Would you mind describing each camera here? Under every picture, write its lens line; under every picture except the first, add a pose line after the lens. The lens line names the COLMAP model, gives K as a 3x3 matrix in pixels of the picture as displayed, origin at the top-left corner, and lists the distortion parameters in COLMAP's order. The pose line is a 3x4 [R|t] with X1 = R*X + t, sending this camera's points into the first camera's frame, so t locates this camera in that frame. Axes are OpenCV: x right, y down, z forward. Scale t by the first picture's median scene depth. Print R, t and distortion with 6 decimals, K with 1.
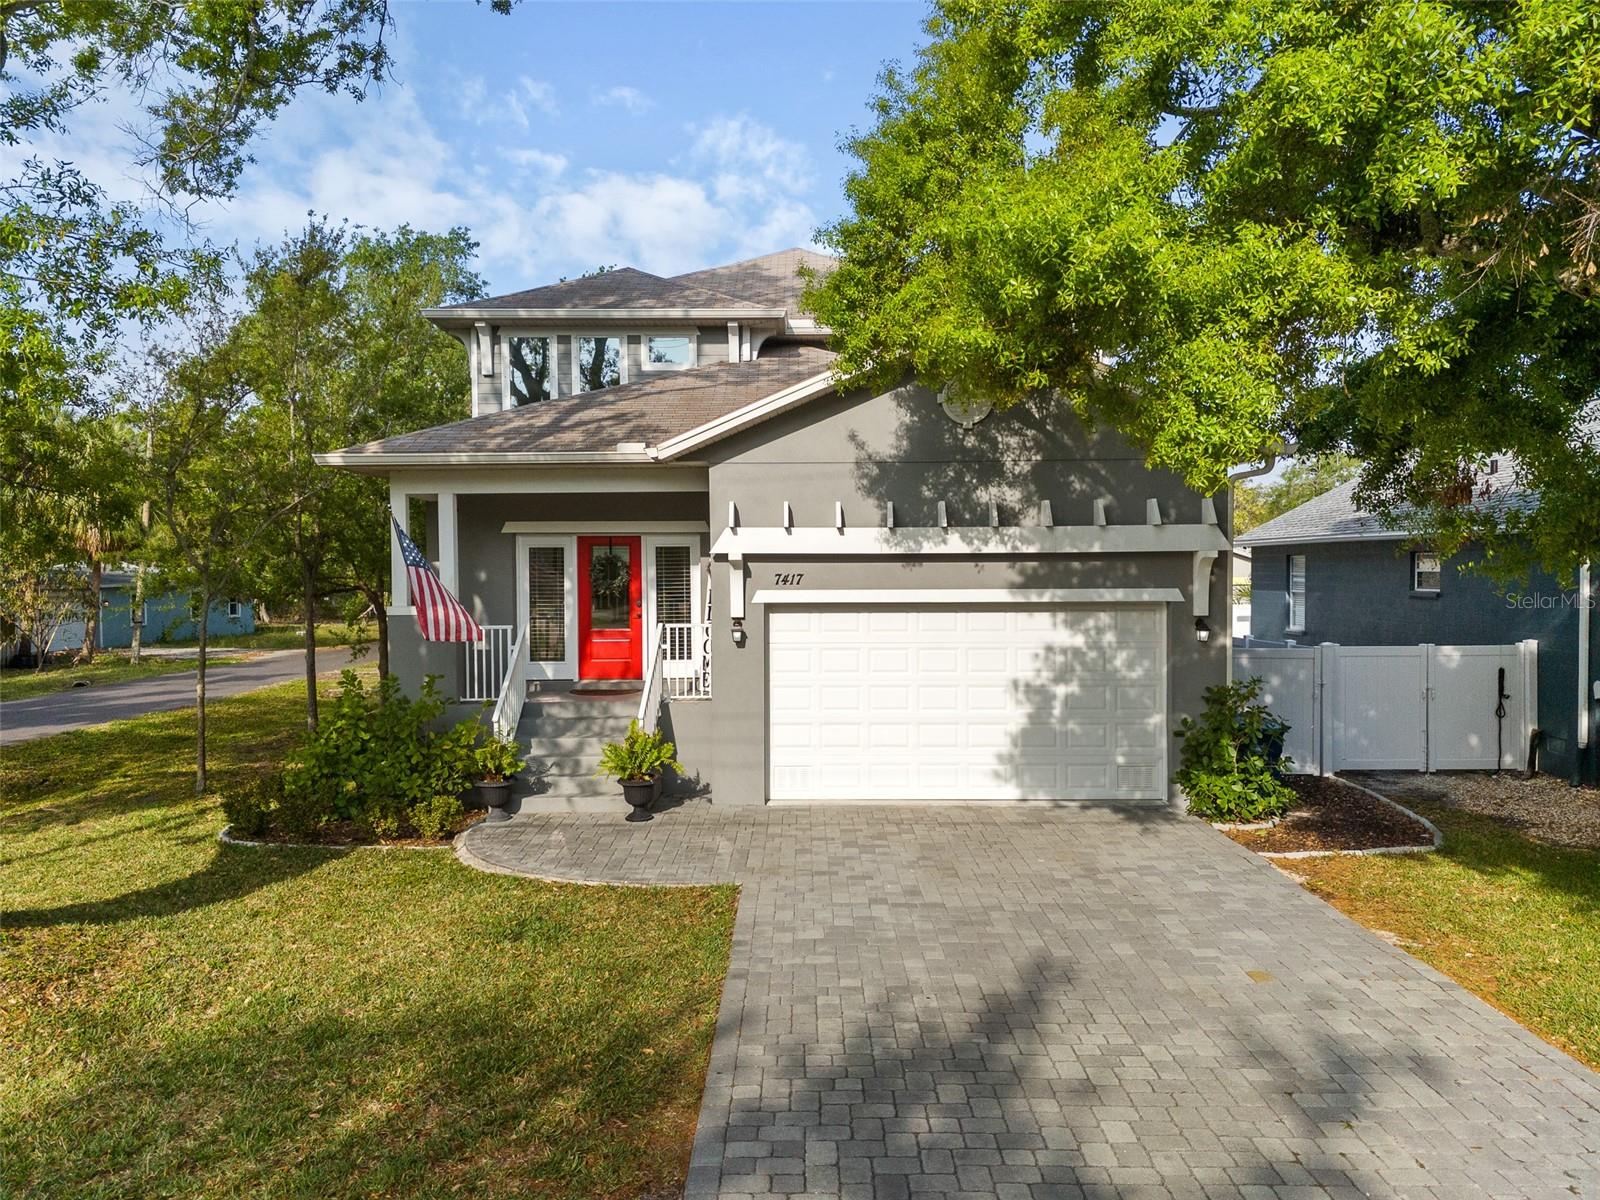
lens RADIAL K [[1174.8, 0, 804.9], [0, 1174.8, 604.5], [0, 0, 1]] dist [0.077813, -0.067693]
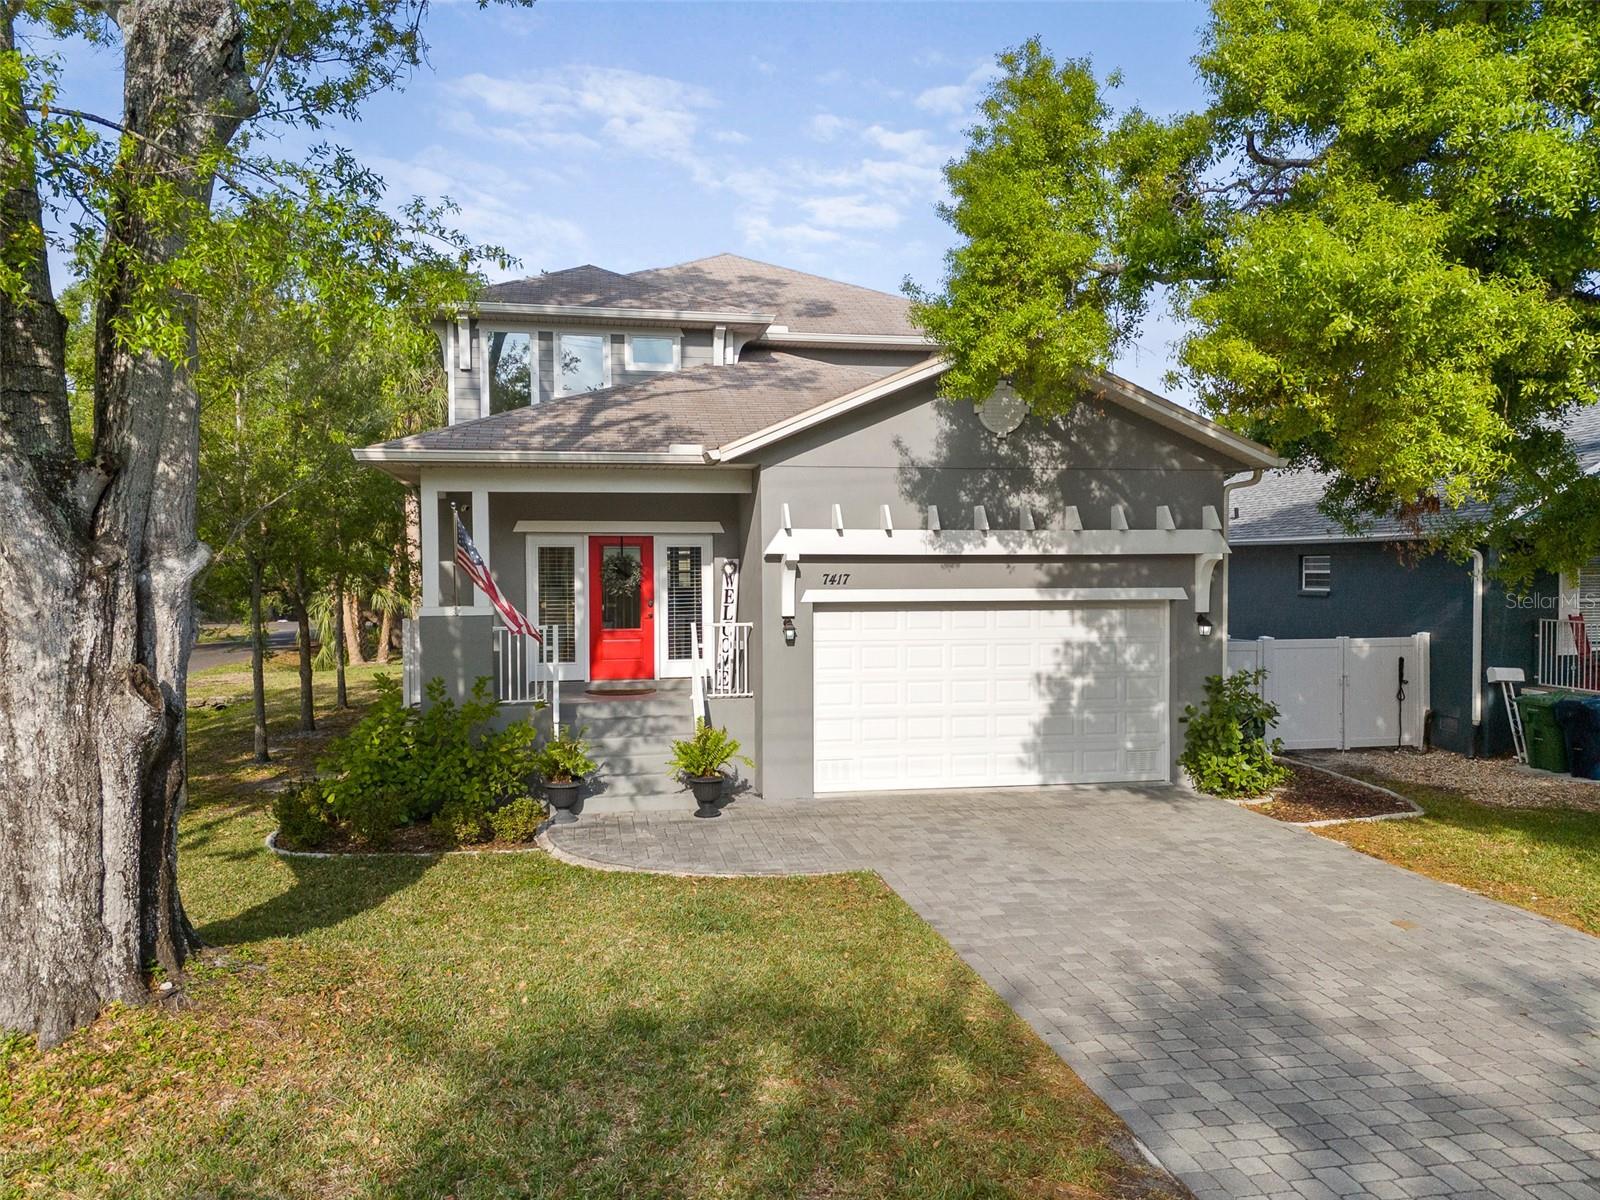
lens RADIAL K [[1174.8, 0, 804.9], [0, 1174.8, 604.5], [0, 0, 1]] dist [0.077813, -0.067693]
pose [[0.981200, -0.003832, 0.192957, -0.243015], [0.003989, 0.999992, -0.000424, 0.001091], [-0.192954, 0.001185, 0.981207, -0.011285]]
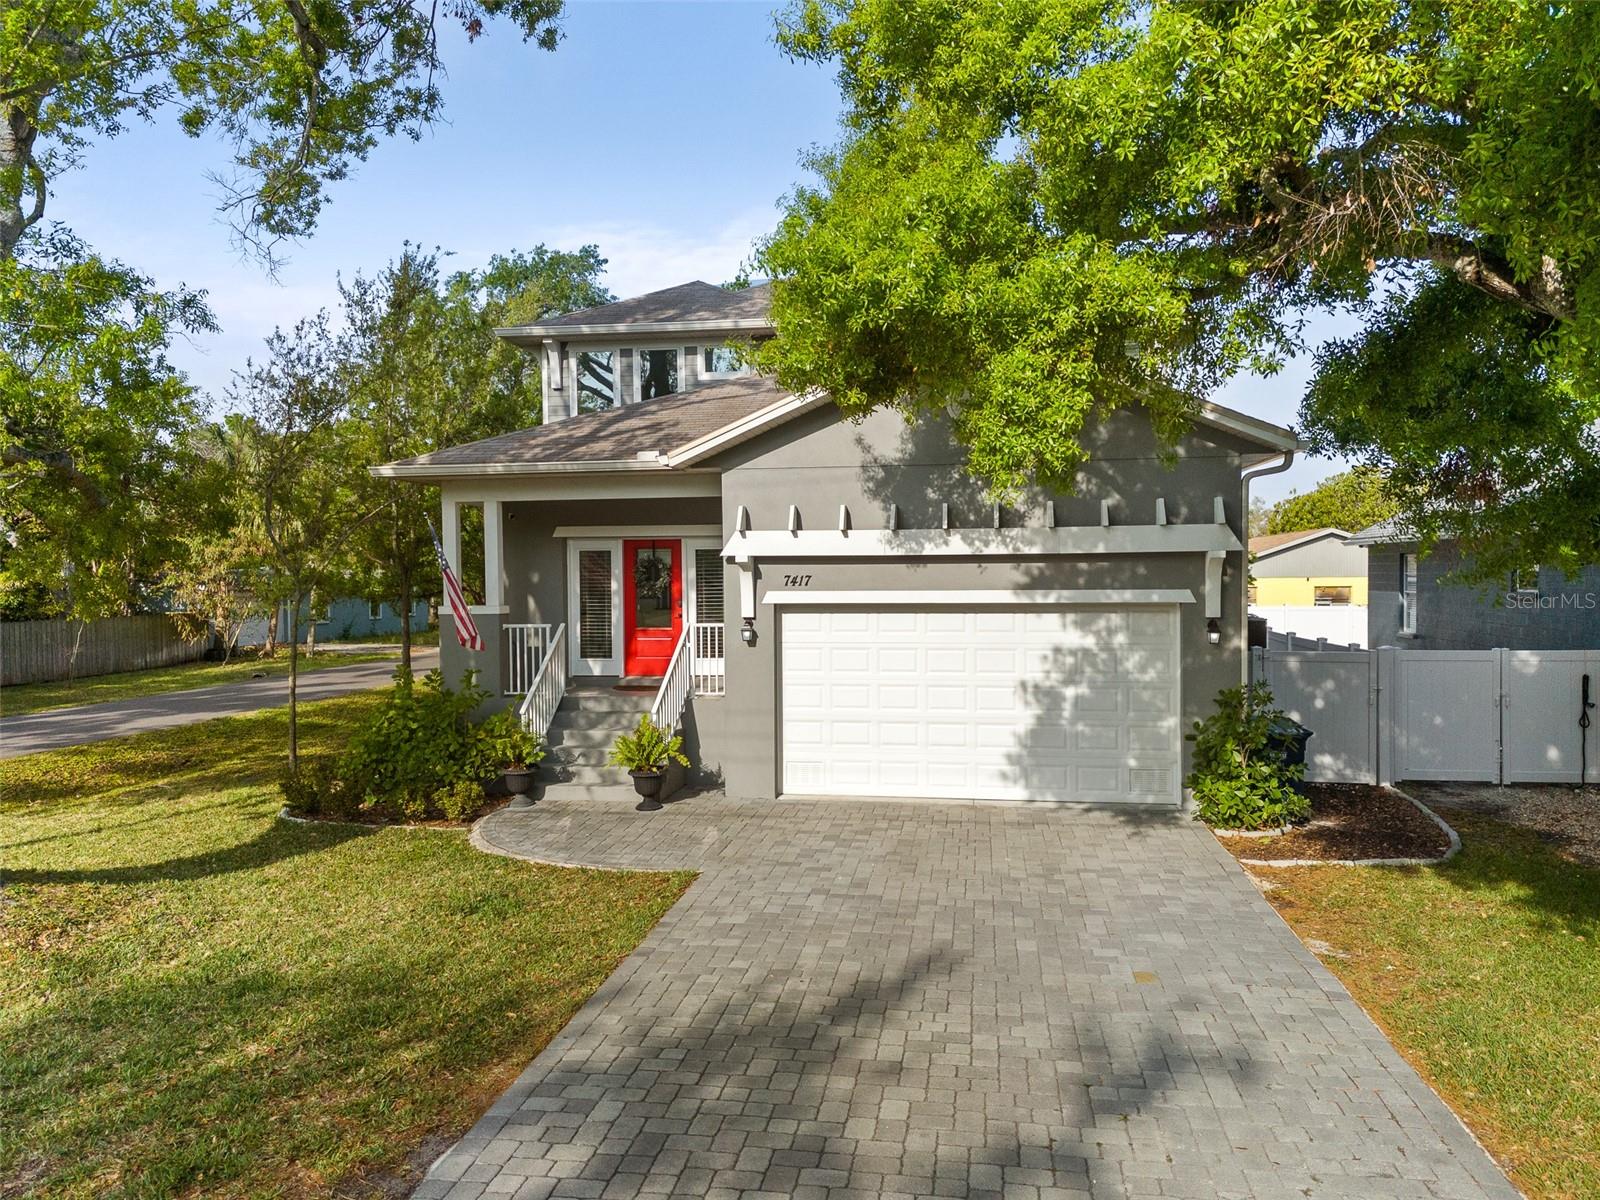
lens RADIAL K [[1174.8, 0, 804.9], [0, 1174.8, 604.5], [0, 0, 1]] dist [0.077813, -0.067693]
pose [[0.988517, 0.001843, -0.151098, 0.149810], [-0.001838, 0.999998, 0.000172, -0.000653], [0.151098, 0.000108, 0.988519, -0.019015]]
